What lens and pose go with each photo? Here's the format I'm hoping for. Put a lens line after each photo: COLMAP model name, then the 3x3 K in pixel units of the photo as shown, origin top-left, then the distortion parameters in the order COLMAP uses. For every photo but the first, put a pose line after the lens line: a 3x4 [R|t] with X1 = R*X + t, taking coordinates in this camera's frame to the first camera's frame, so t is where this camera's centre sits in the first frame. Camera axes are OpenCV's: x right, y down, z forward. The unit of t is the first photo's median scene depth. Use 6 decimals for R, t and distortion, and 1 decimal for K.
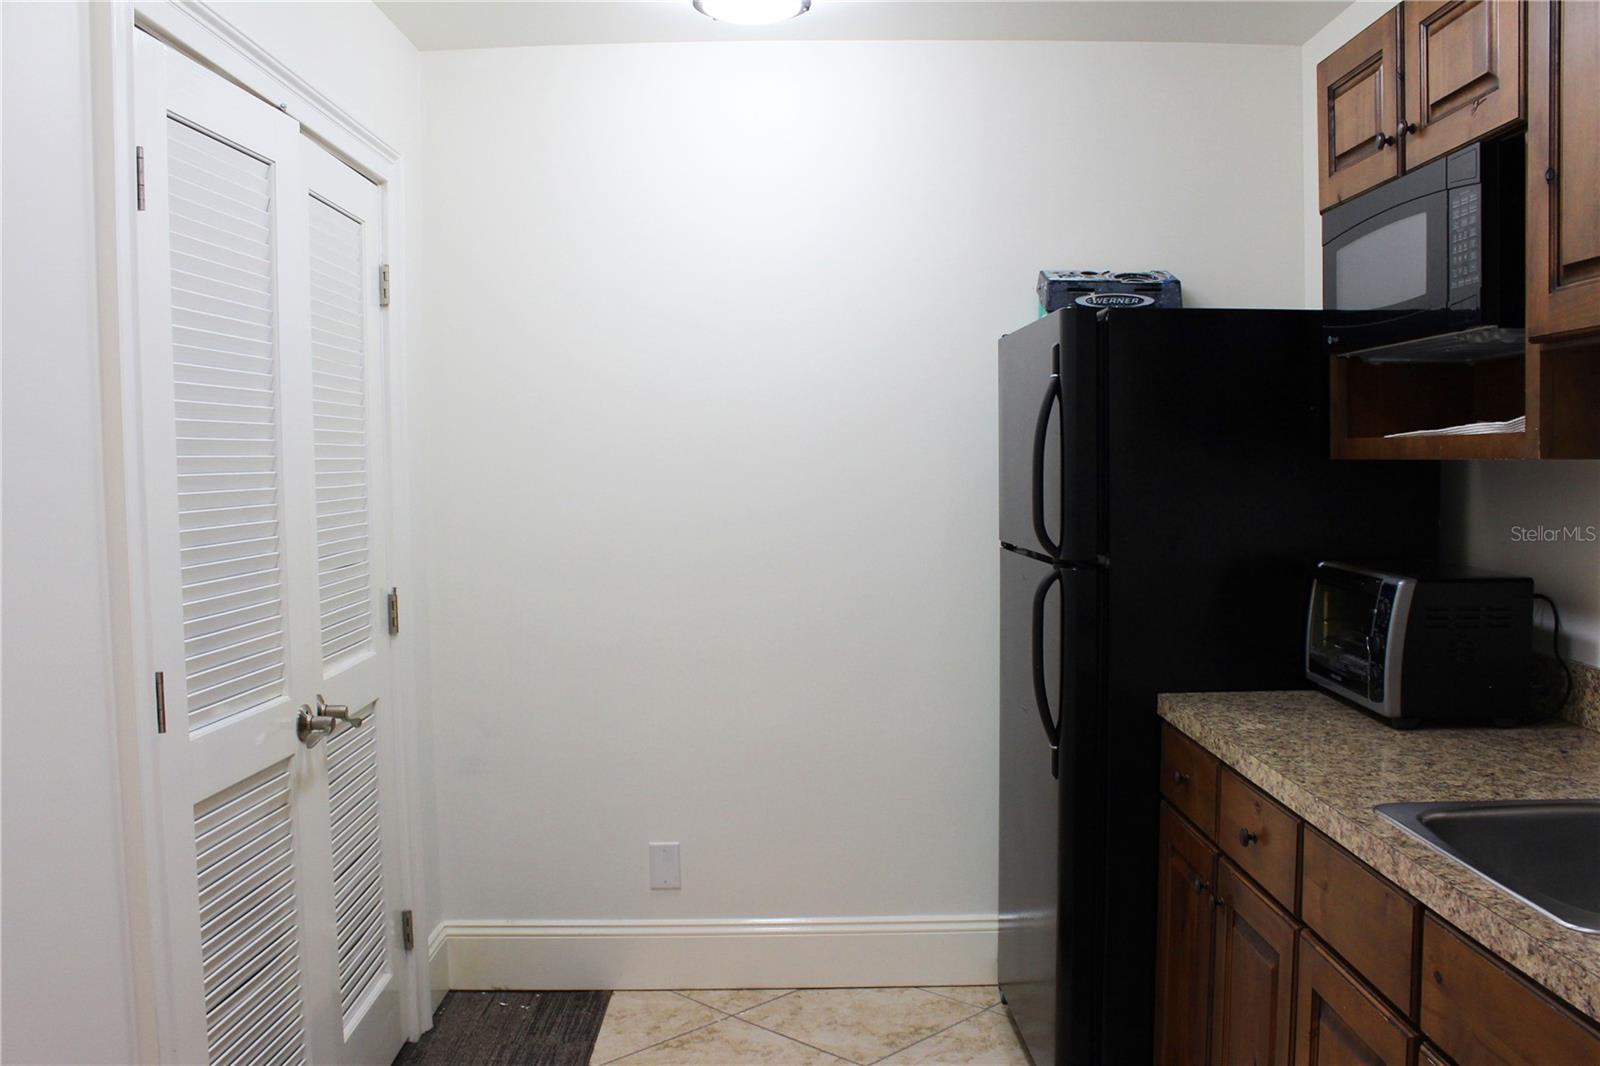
lens RADIAL K [[1390.6, 0, 828.1], [0, 1390.6, 562.9], [0, 0, 1]] dist [-0.162144, 0.163115]
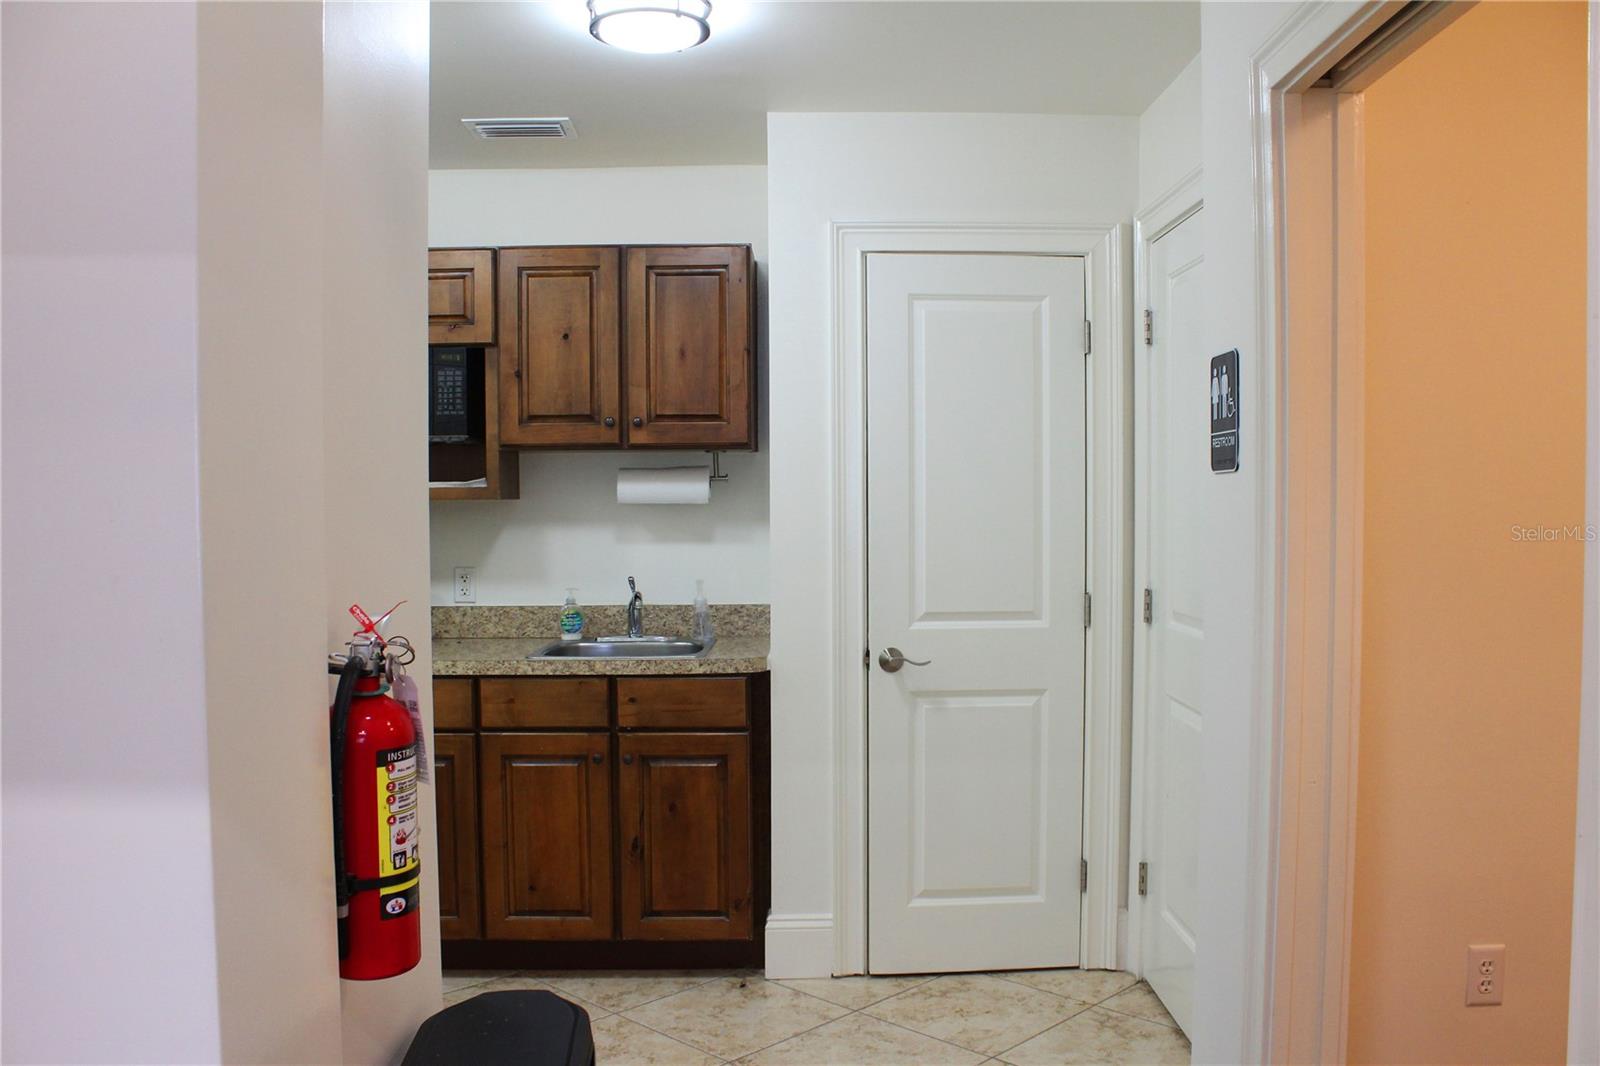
lens RADIAL K [[1359.4, 0, 835.4], [0, 1359.4, 558.2], [0, 0, 1]] dist [-0.173014, 0.158895]
pose [[0.019000, -0.037811, 0.999104, -1.219949], [0.076318, 0.996424, 0.036258, -0.014720], [-0.996902, 0.075561, 0.021818, 0.309748]]
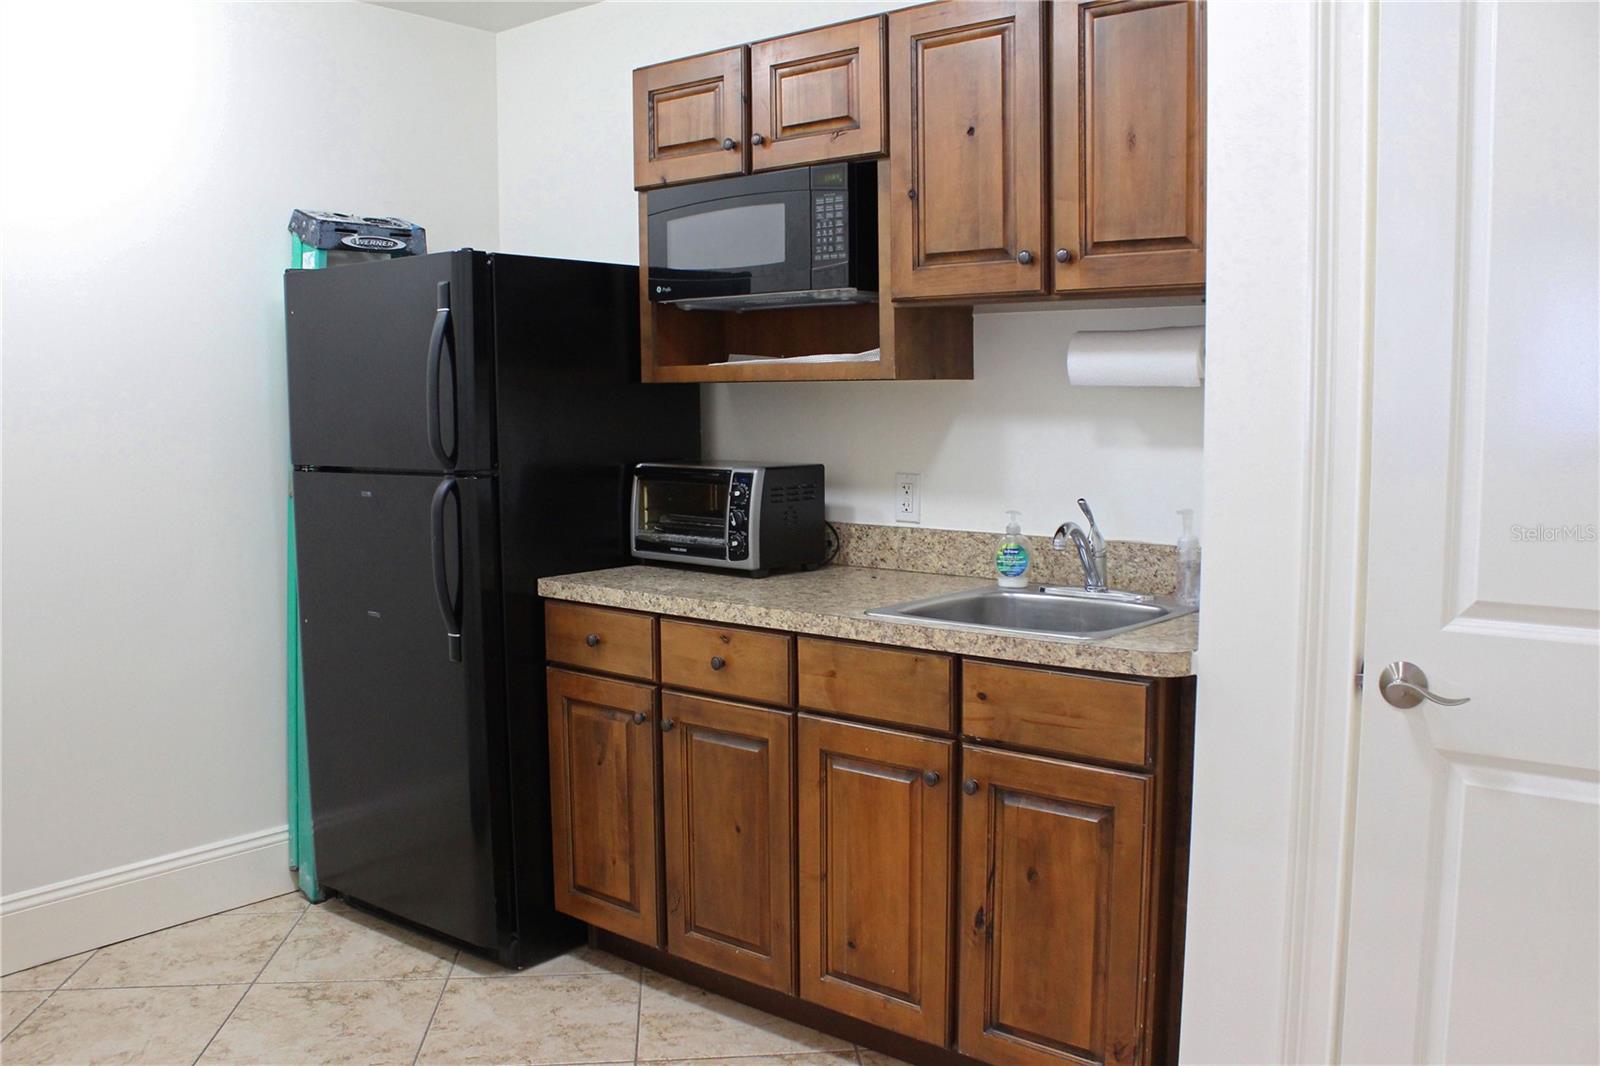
lens RADIAL K [[1359.4, 0, 835.4], [0, 1359.4, 558.2], [0, 0, 1]] dist [-0.173014, 0.158895]
pose [[0.651796, -0.084677, 0.753652, -0.505934], [0.054379, 0.996408, 0.064923, 0.015995], [-0.756442, -0.001334, 0.654059, 0.039037]]
